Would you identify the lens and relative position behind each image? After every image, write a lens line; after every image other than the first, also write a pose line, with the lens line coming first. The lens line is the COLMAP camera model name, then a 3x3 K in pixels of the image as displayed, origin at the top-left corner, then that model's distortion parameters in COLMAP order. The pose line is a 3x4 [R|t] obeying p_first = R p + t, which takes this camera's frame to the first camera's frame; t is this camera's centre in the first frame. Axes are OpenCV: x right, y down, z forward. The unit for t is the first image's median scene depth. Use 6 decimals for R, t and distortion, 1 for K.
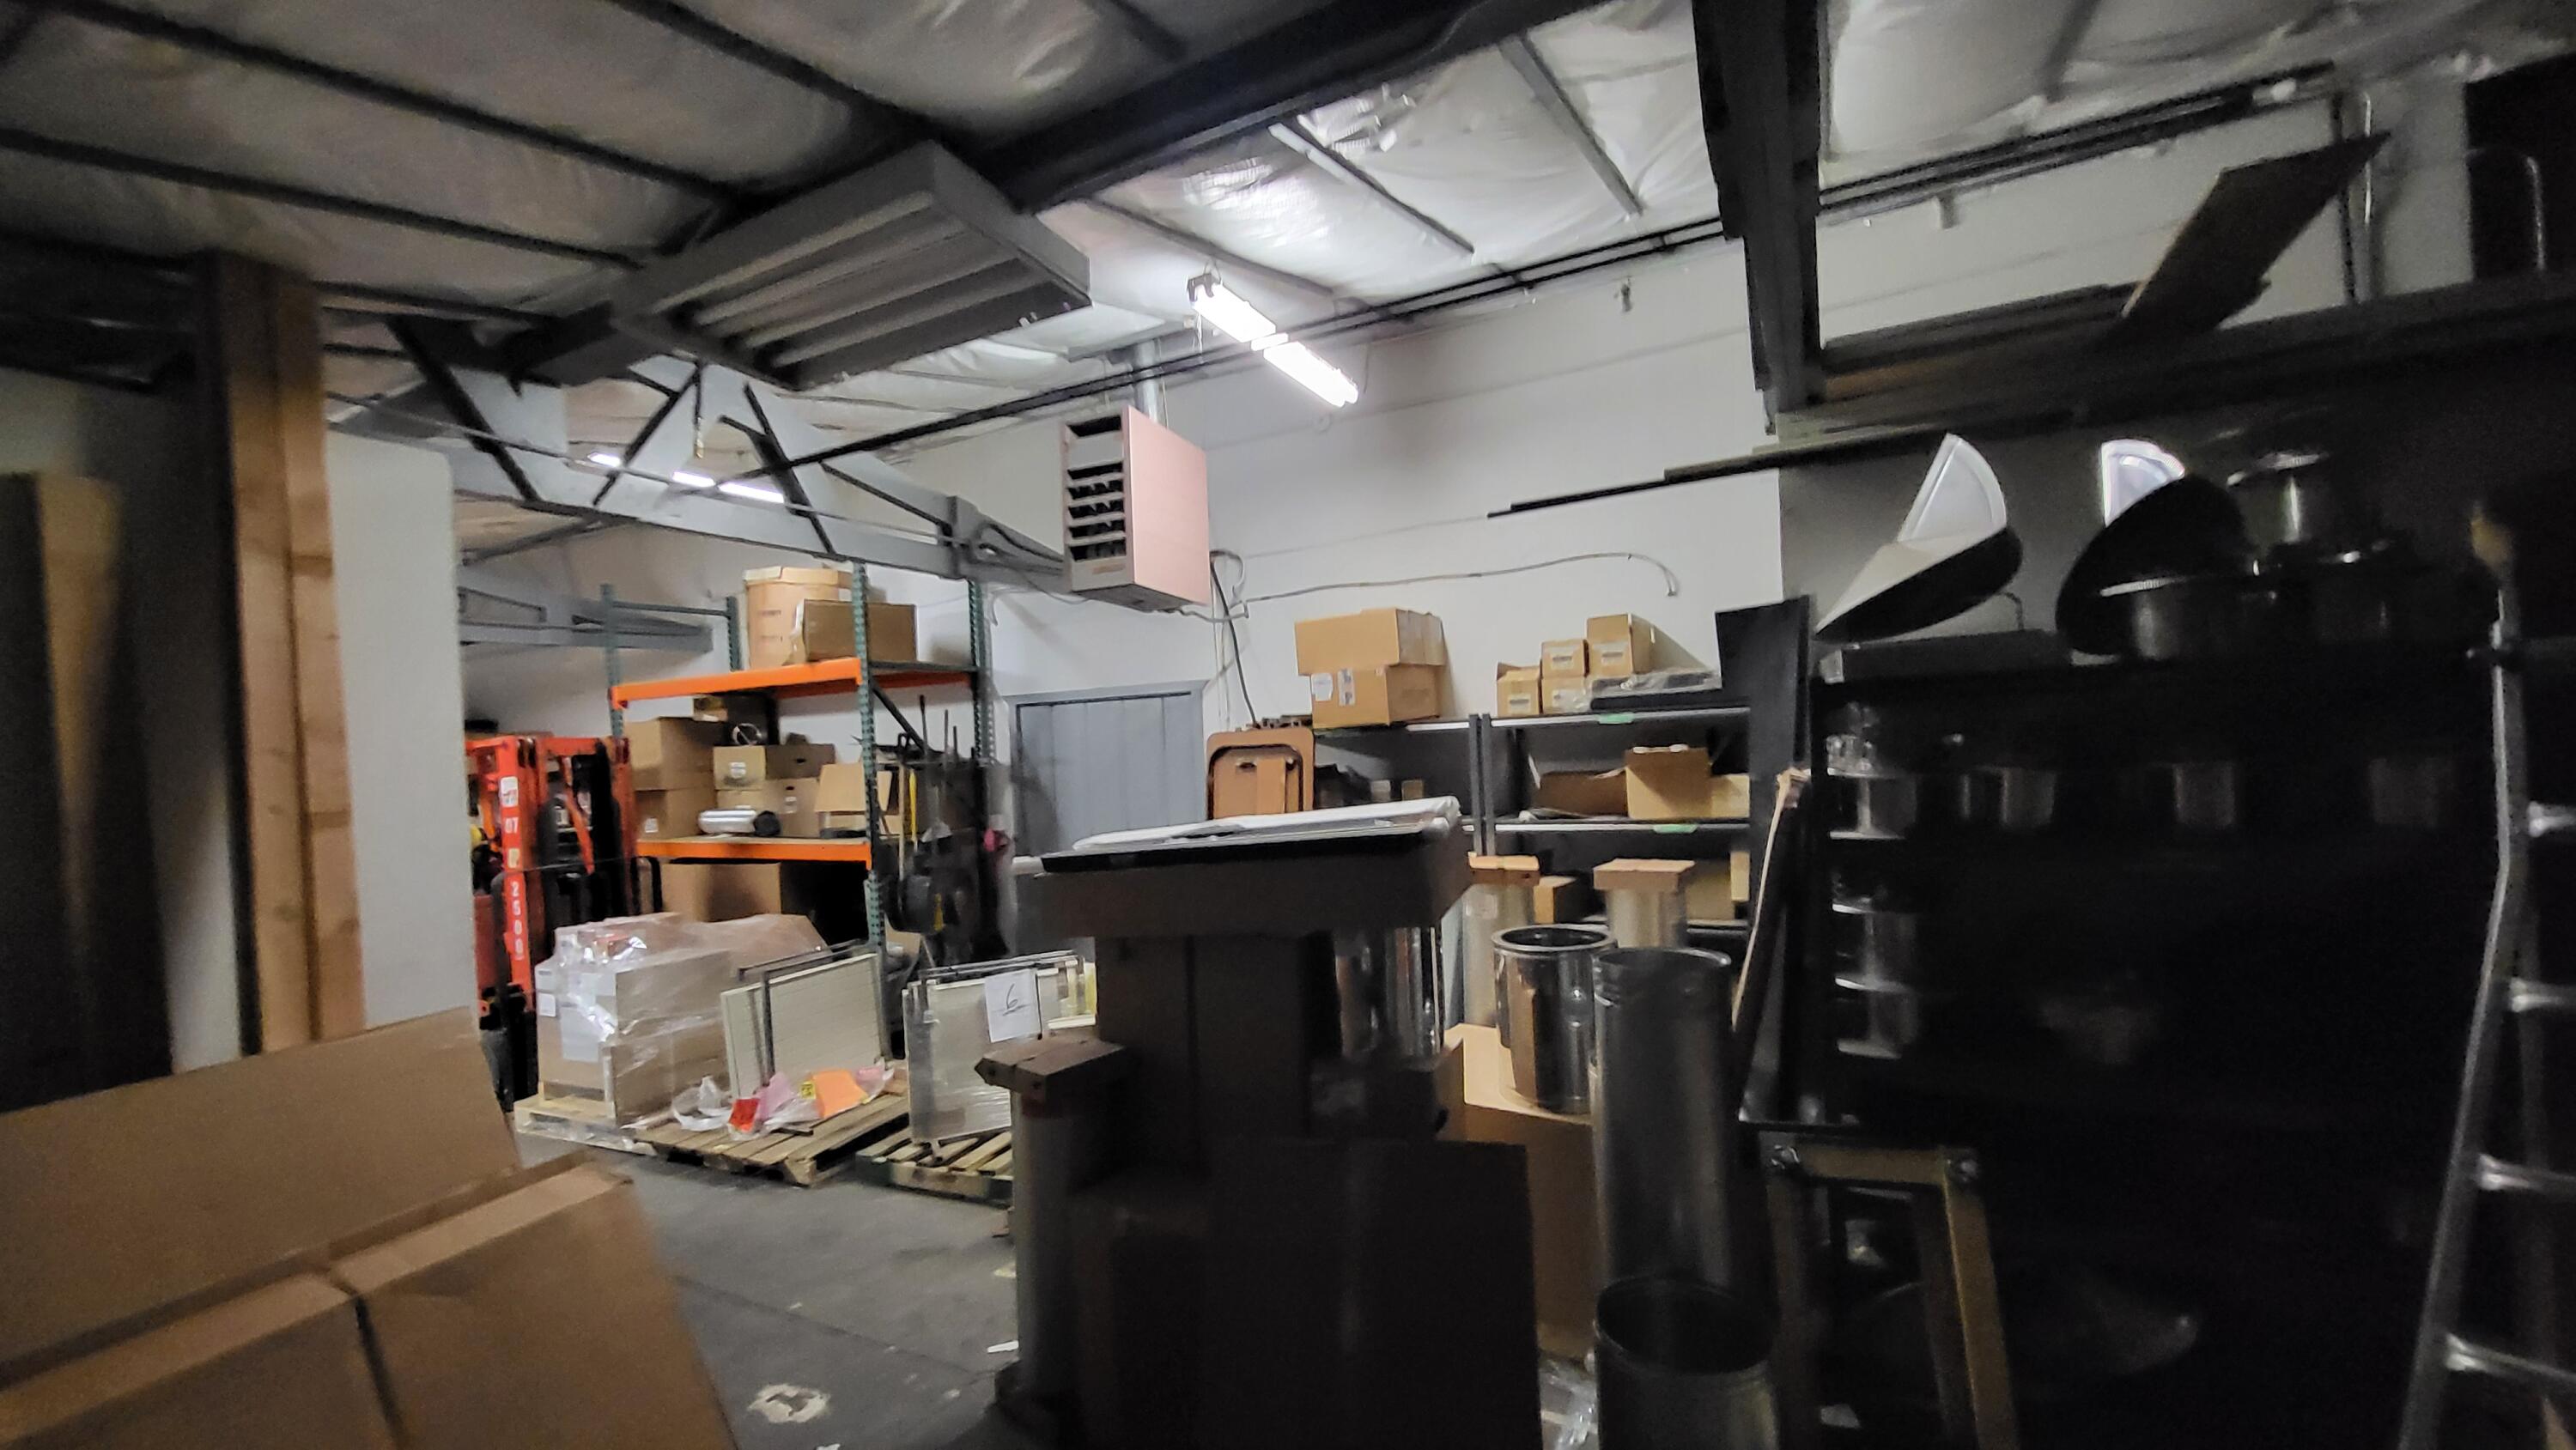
lens RADIAL K [[979.8, 0, 1275.7], [0, 979.8, 754.2], [0, 0, 1]] dist [0.000228, -0.000102]
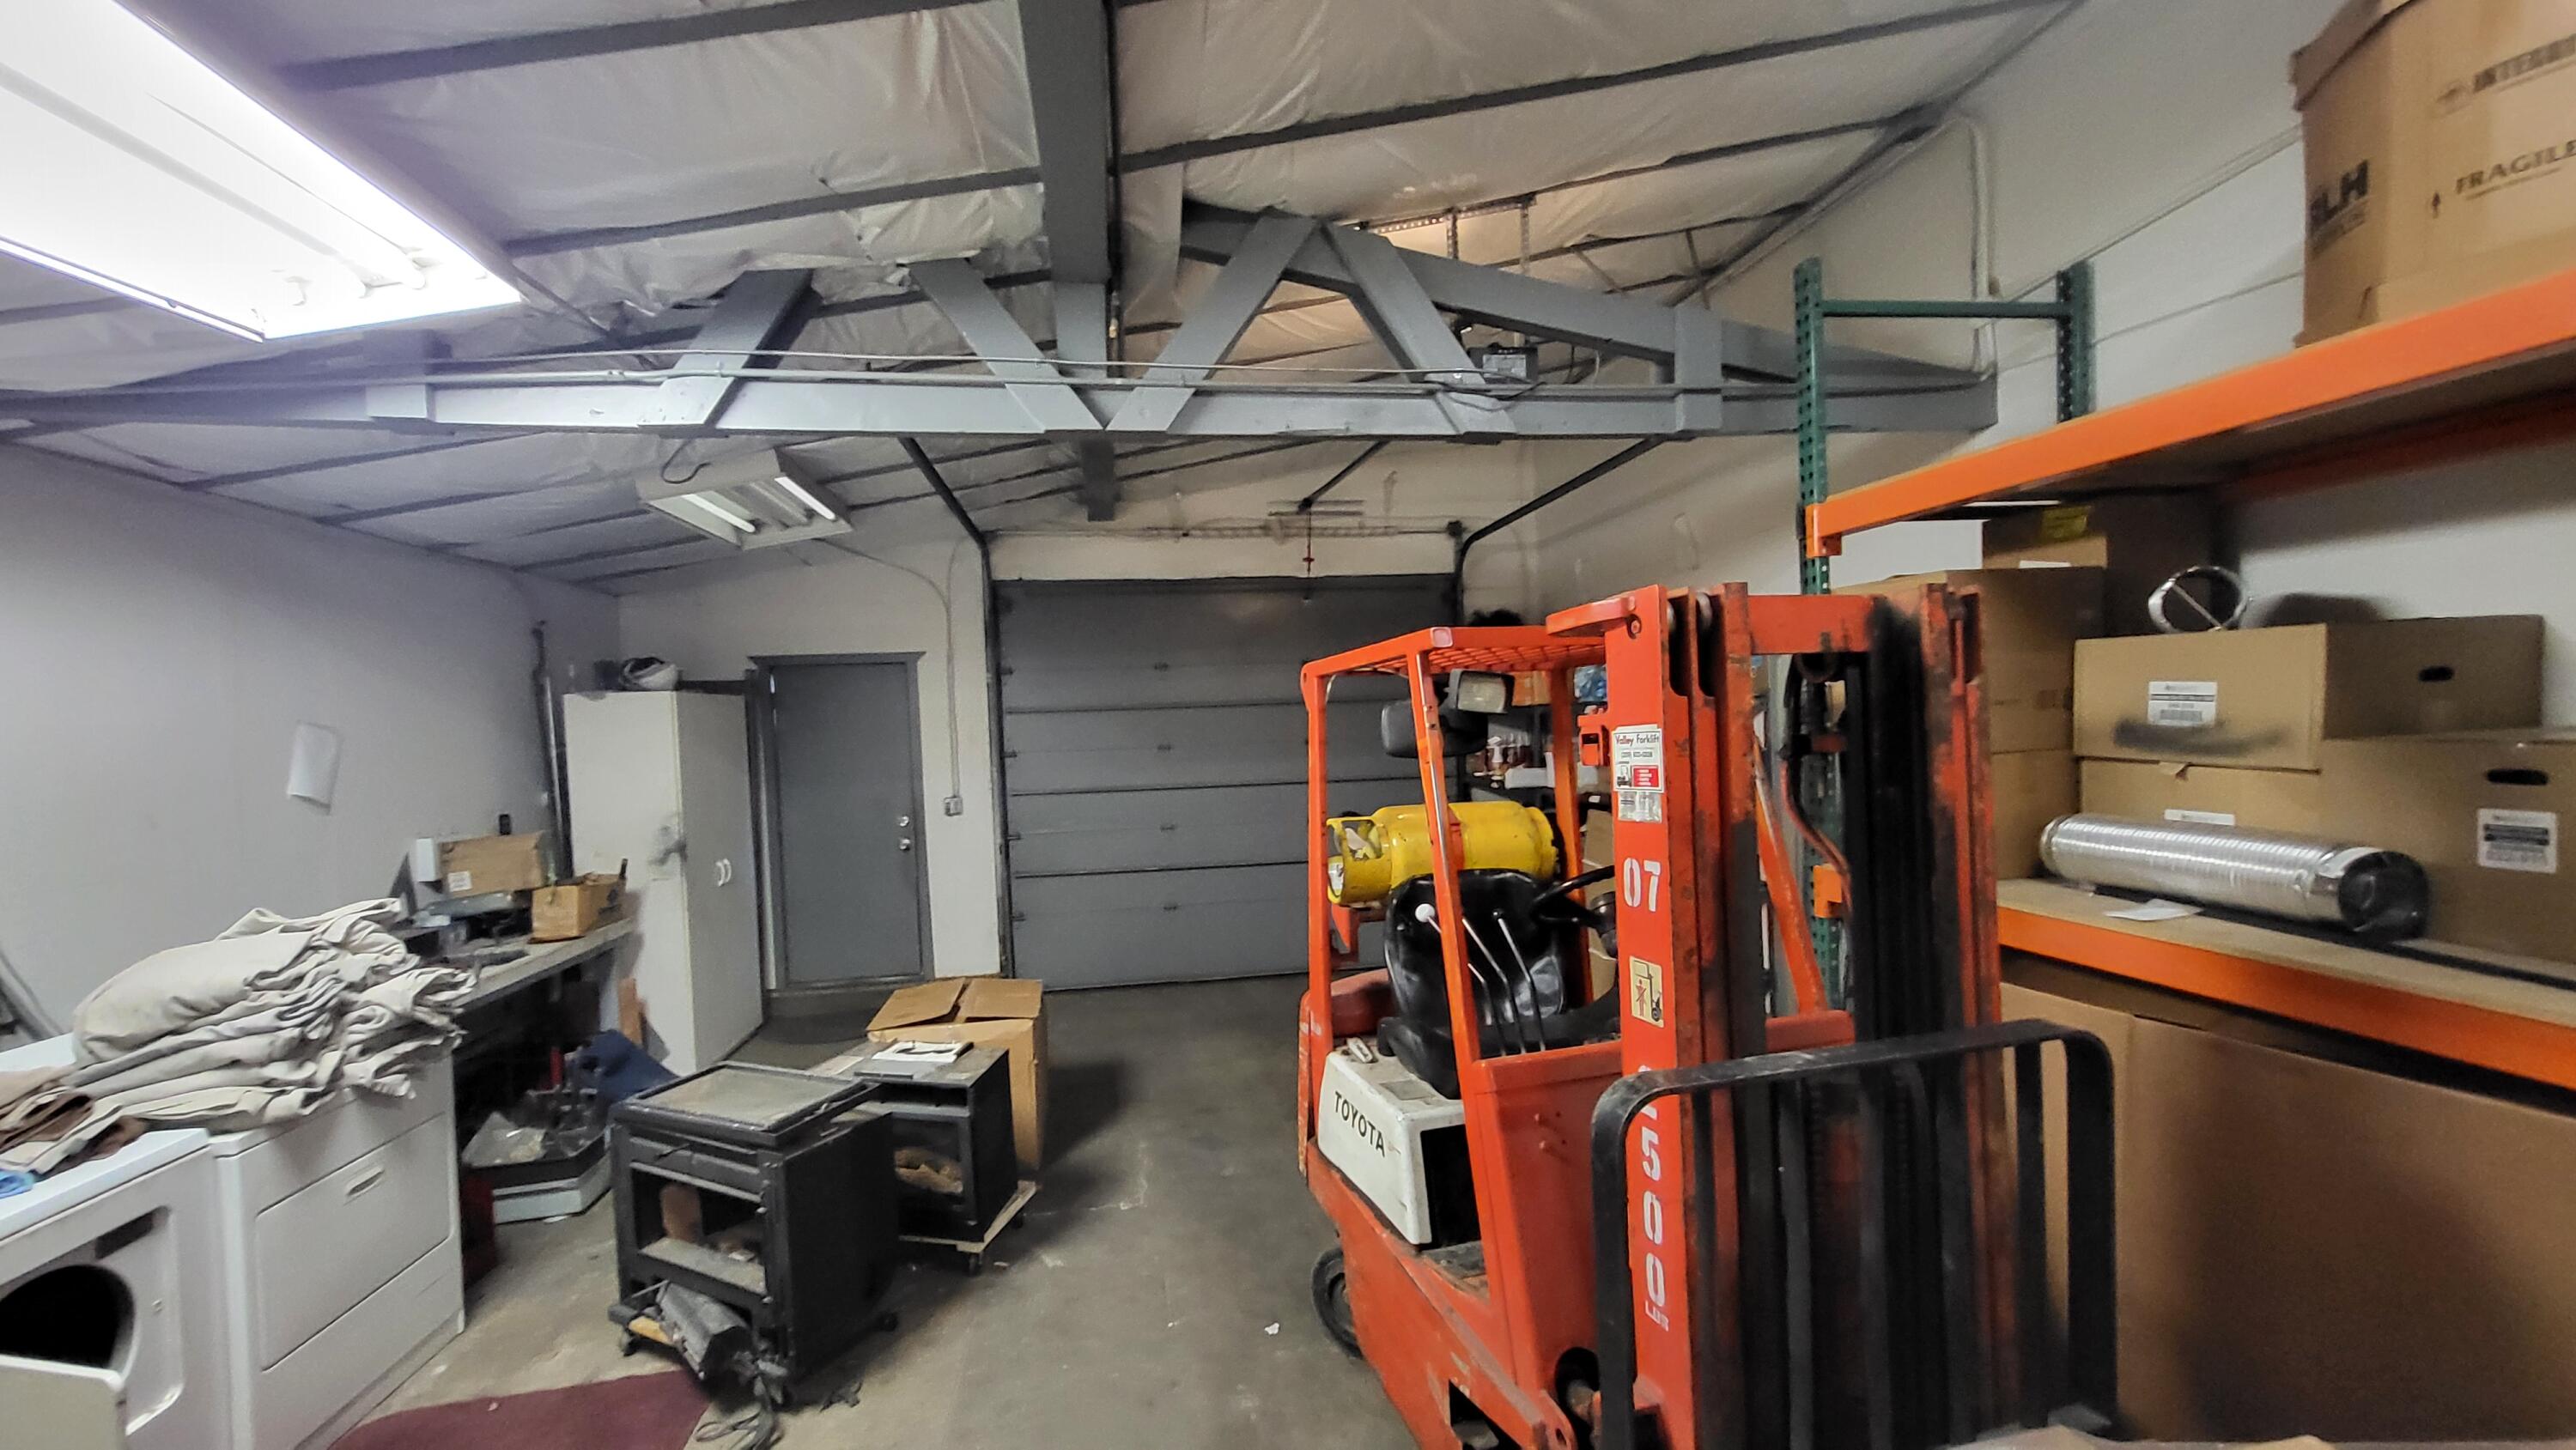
lens RADIAL K [[1013.4, 0, 1268.6], [0, 1013.4, 754.4], [0, 0, 1]] dist [-0.000806, -0.000453]
pose [[0.577712, 0.052558, -0.814546, -0.445517], [0.005562, 0.997648, 0.068317, 0.008088], [0.816221, -0.043998, 0.576061, 0.545640]]
